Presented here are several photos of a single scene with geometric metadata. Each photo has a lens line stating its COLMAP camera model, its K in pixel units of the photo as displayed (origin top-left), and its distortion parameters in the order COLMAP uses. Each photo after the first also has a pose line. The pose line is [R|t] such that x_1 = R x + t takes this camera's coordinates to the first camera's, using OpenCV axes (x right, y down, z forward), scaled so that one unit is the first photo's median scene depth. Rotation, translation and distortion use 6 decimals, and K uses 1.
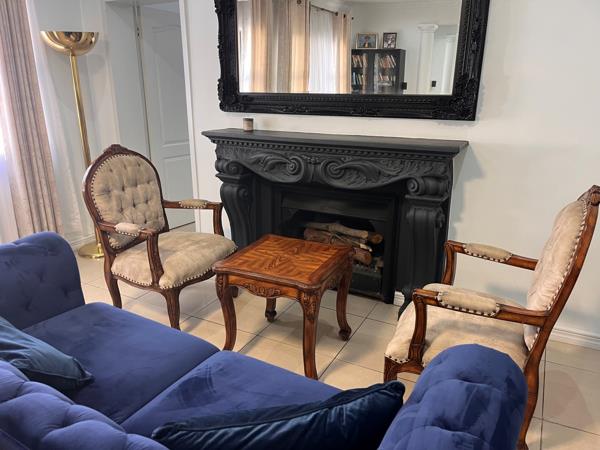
lens RADIAL K [[450.2, 0, 302.6], [0, 450.2, 225.6], [0, 0, 1]] dist [0.039079, -0.003718]
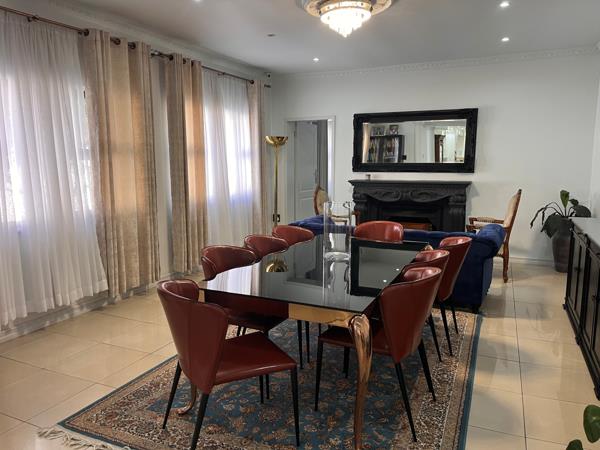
lens RADIAL K [[450.2, 0, 298.5], [0, 450.2, 225.6], [0, 0, 1]] dist [0.039079, -0.003718]
pose [[0.994817, -0.022890, 0.099073, -0.742997], [0.036957, 0.989095, -0.142567, 0.335171], [-0.094729, 0.145489, 0.984814, -1.177386]]
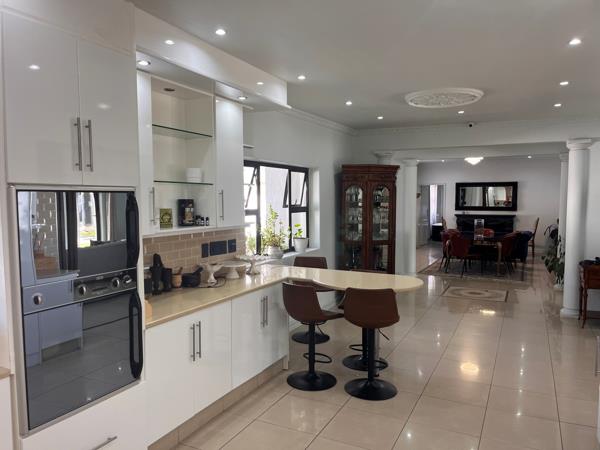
lens RADIAL K [[450.2, 0, 297.8], [0, 450.2, 226.7], [0, 0, 1]] dist [0.039079, -0.003718]
pose [[0.998682, -0.007882, 0.050716, -2.213765], [0.019425, 0.972677, -0.231347, 1.020995], [-0.047507, 0.232028, 0.971548, -3.621903]]
